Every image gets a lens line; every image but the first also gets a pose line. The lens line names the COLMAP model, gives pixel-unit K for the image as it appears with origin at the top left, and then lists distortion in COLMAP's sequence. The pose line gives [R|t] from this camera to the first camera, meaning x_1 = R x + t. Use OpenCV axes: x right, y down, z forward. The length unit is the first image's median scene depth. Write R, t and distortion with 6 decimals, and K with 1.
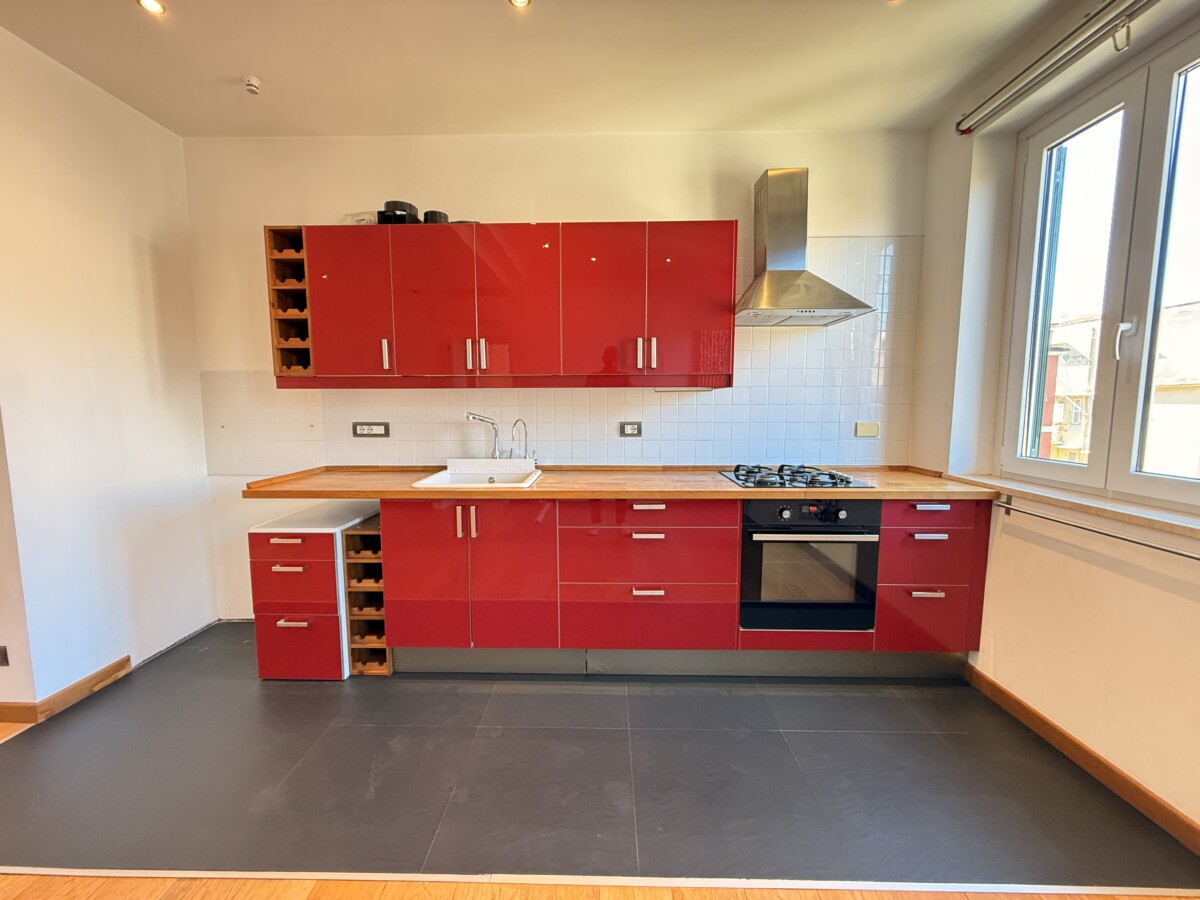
lens RADIAL K [[469.5, 0, 600.0], [0, 469.5, 450.0], [0, 0, 1]] dist [-0.001158, -0.000307]
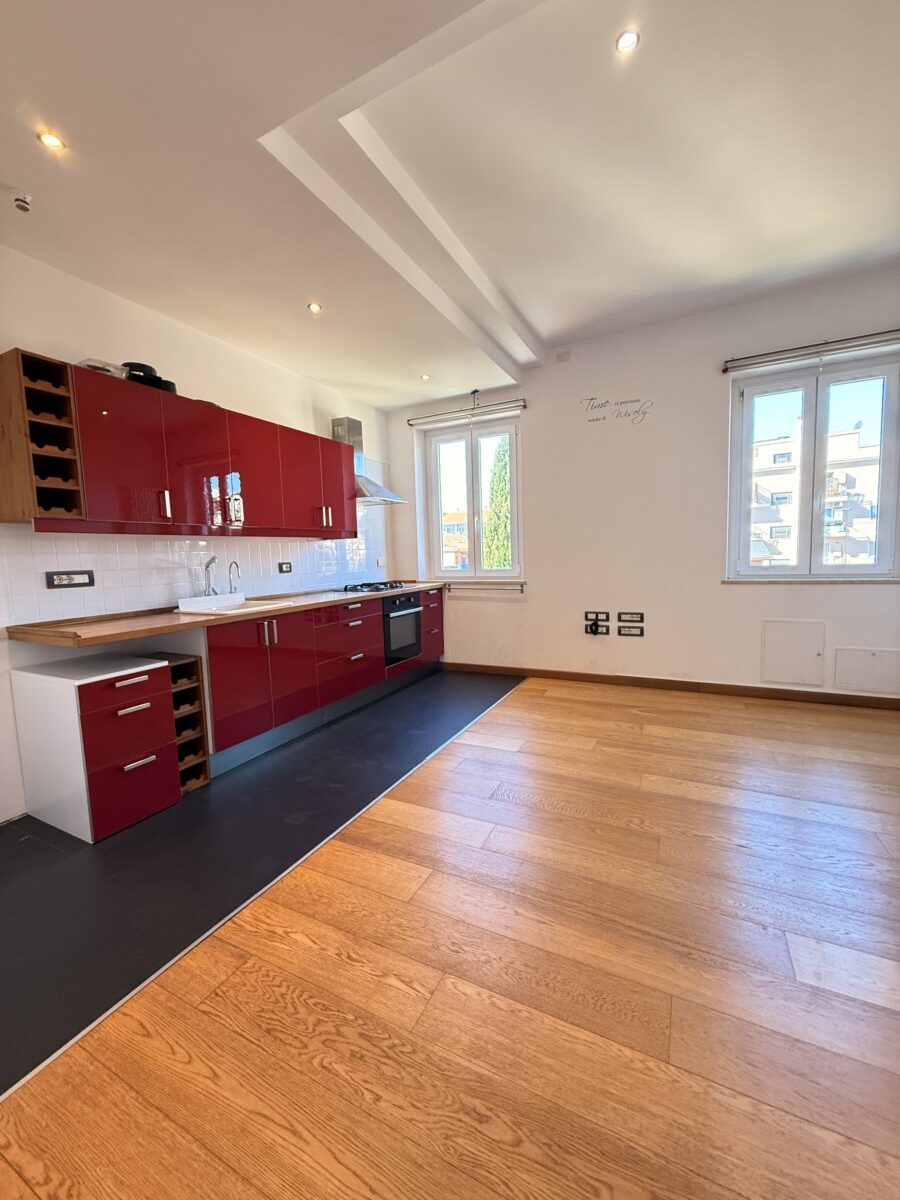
lens RADIAL K [[469.5, 0, 446.0], [0, 469.5, 595.3], [0, 0, 1]] dist [-0.001158, -0.000307]
pose [[0.446748, -0.091730, 0.889945, -1.176761], [0.121421, 0.991743, 0.041270, 0.047094], [-0.886382, 0.089620, 0.454197, -0.080178]]
